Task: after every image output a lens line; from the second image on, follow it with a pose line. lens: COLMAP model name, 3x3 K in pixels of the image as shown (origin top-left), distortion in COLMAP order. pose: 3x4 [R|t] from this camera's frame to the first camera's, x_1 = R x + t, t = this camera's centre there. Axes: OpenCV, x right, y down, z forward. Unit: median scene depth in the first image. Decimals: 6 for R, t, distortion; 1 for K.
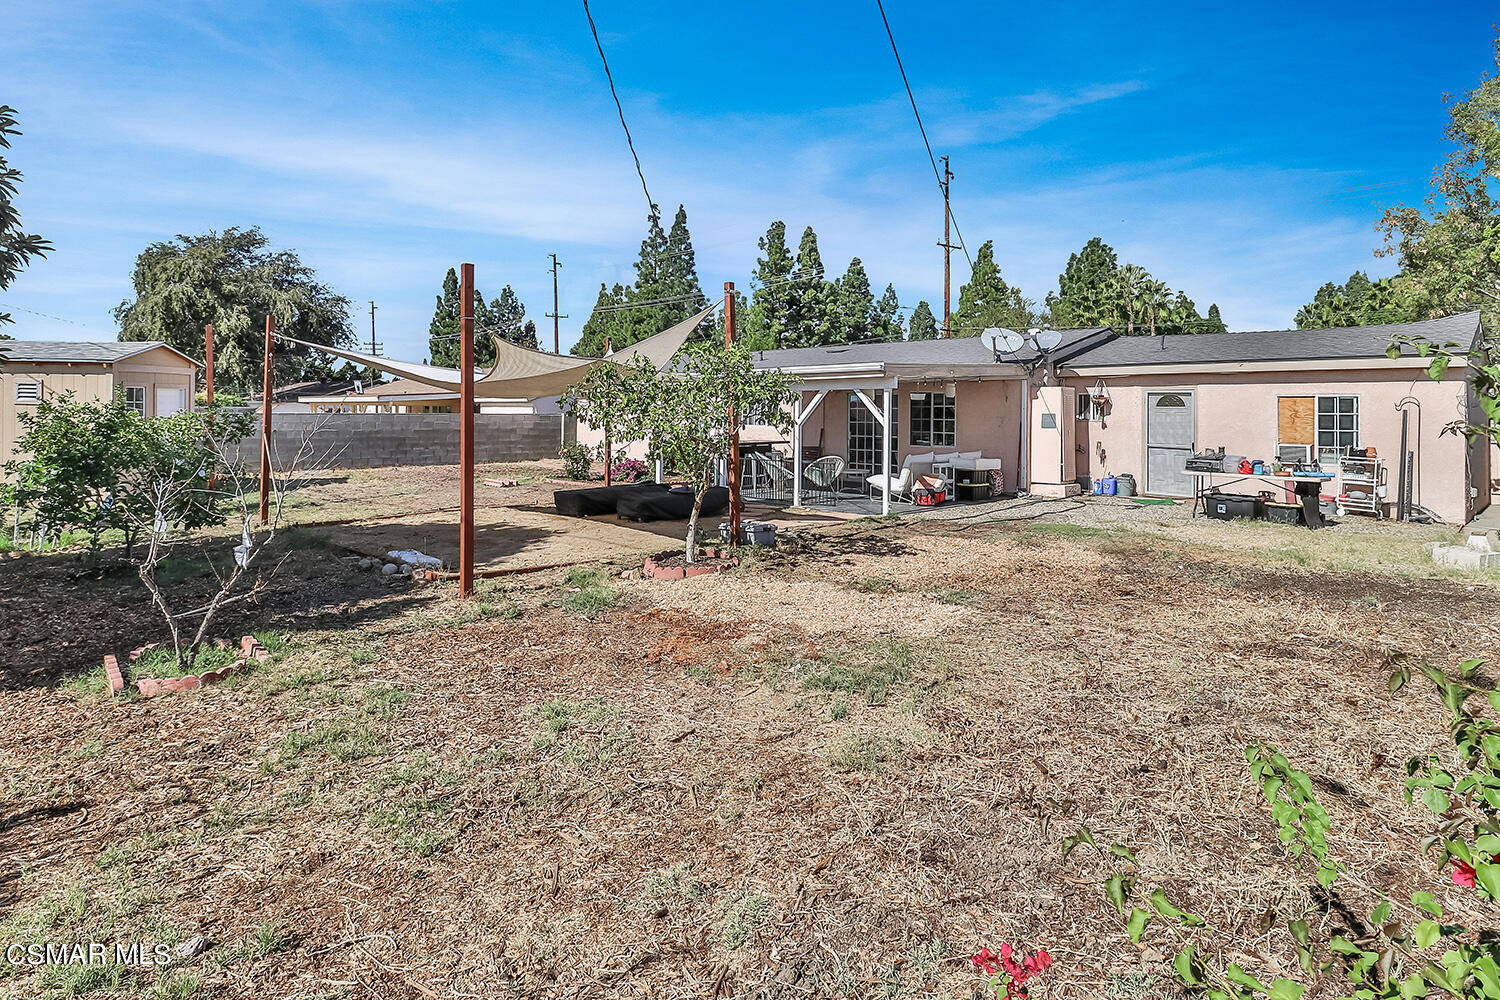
lens RADIAL K [[787.1, 0, 733.2], [0, 787.1, 409.1], [0, 0, 1]] dist [0.003118, -0.012503]
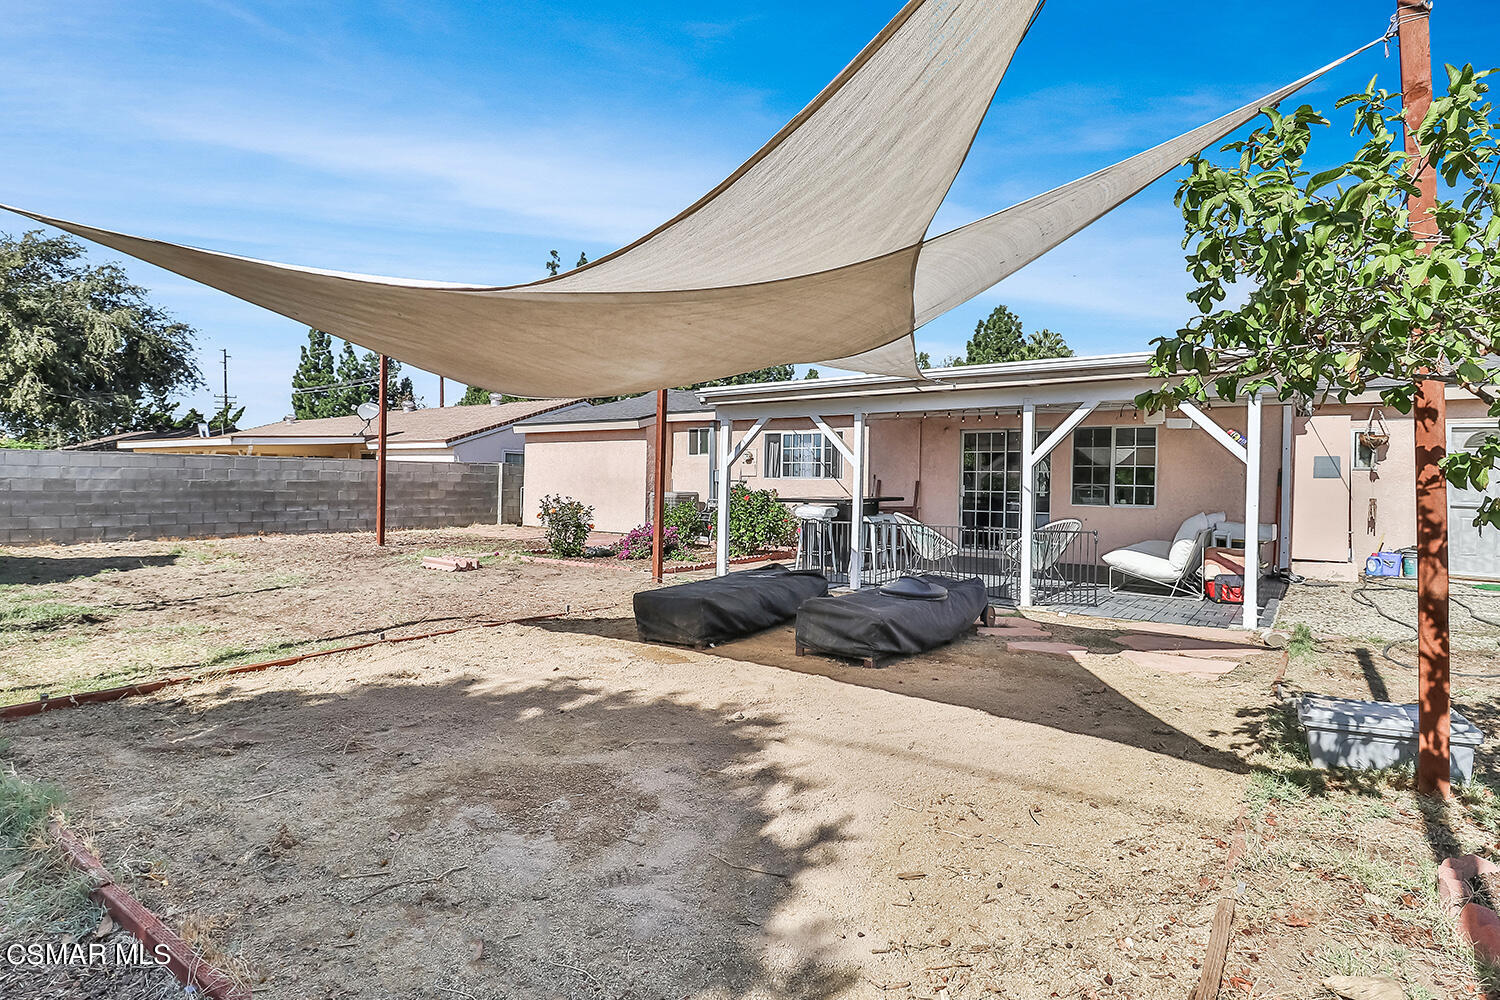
lens RADIAL K [[787.1, 0, 730.9], [0, 787.1, 474.3], [0, 0, 1]] dist [0.003118, -0.012503]
pose [[0.989702, 0.009911, 0.142801, -0.063683], [-0.009777, 0.999951, -0.001640, 0.008998], [-0.142810, 0.000227, 0.989750, 0.139836]]
